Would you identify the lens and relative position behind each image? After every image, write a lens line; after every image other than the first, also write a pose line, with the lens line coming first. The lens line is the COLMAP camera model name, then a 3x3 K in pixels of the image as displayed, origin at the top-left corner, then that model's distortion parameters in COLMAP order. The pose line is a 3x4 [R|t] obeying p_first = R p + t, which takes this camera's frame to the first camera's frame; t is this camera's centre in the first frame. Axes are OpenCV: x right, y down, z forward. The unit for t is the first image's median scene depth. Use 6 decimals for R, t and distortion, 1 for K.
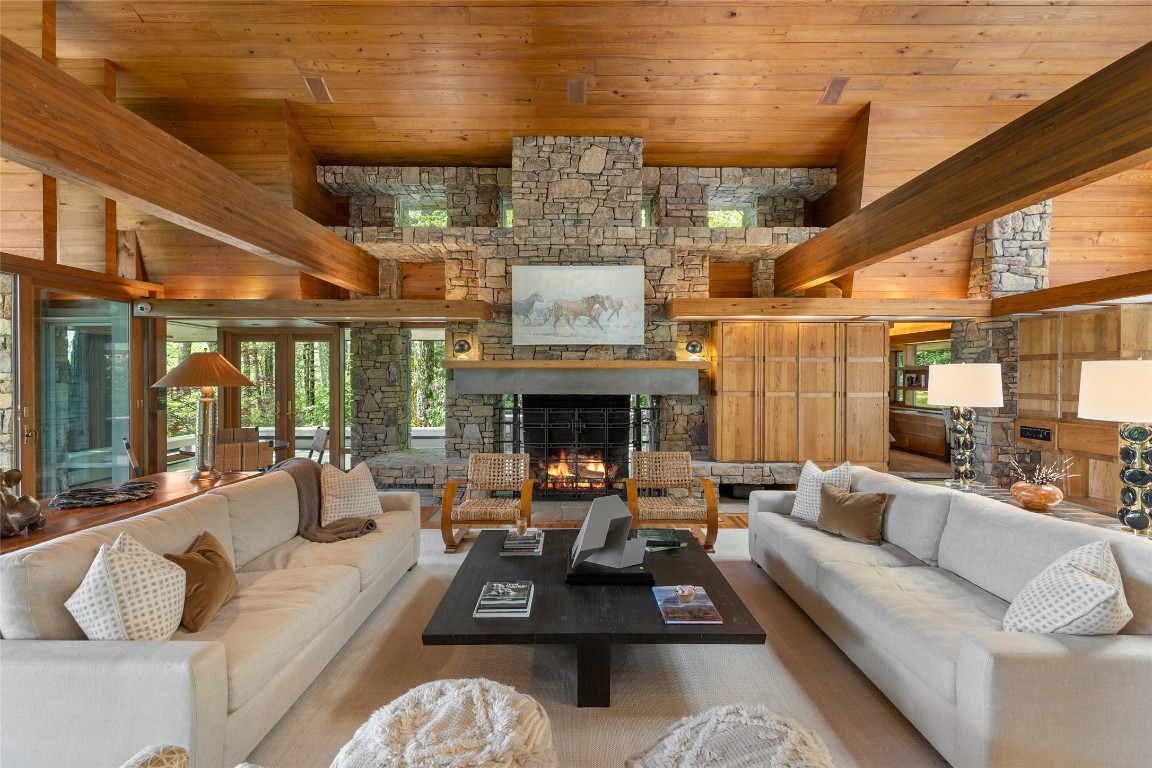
lens RADIAL K [[516.2, 0, 573.0], [0, 516.2, 368.9], [0, 0, 1]] dist [0.008768, -0.000100]
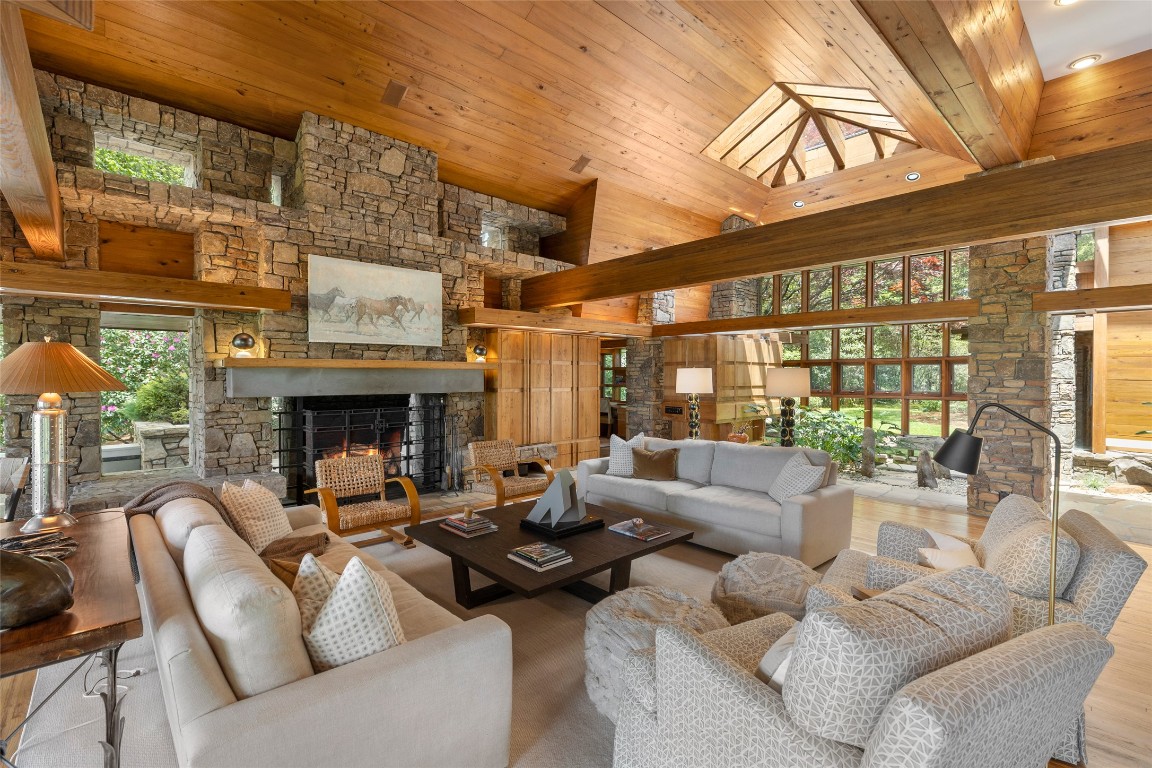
lens RADIAL K [[516.2, 0, 573.0], [0, 516.2, 368.9], [0, 0, 1]] dist [0.008768, -0.000100]
pose [[0.738972, 0.006512, 0.673705, -0.382084], [-0.007853, 0.999969, -0.001052, -0.001319], [-0.673690, -0.004513, 0.739000, 0.015524]]
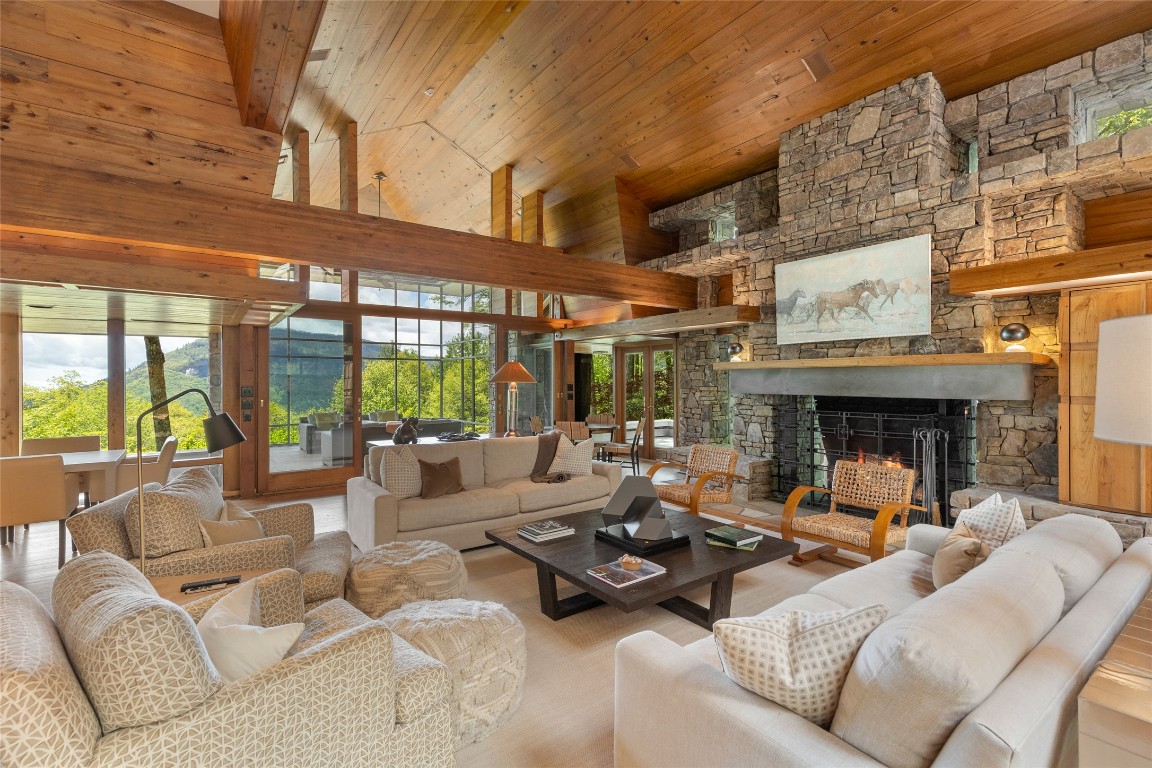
lens RADIAL K [[516.2, 0, 573.0], [0, 516.2, 368.9], [0, 0, 1]] dist [0.008768, -0.000100]
pose [[0.585951, -0.020448, -0.810088, 0.449670], [0.010894, 0.999790, -0.017357, 0.012791], [0.810273, 0.001345, 0.586051, 0.100849]]
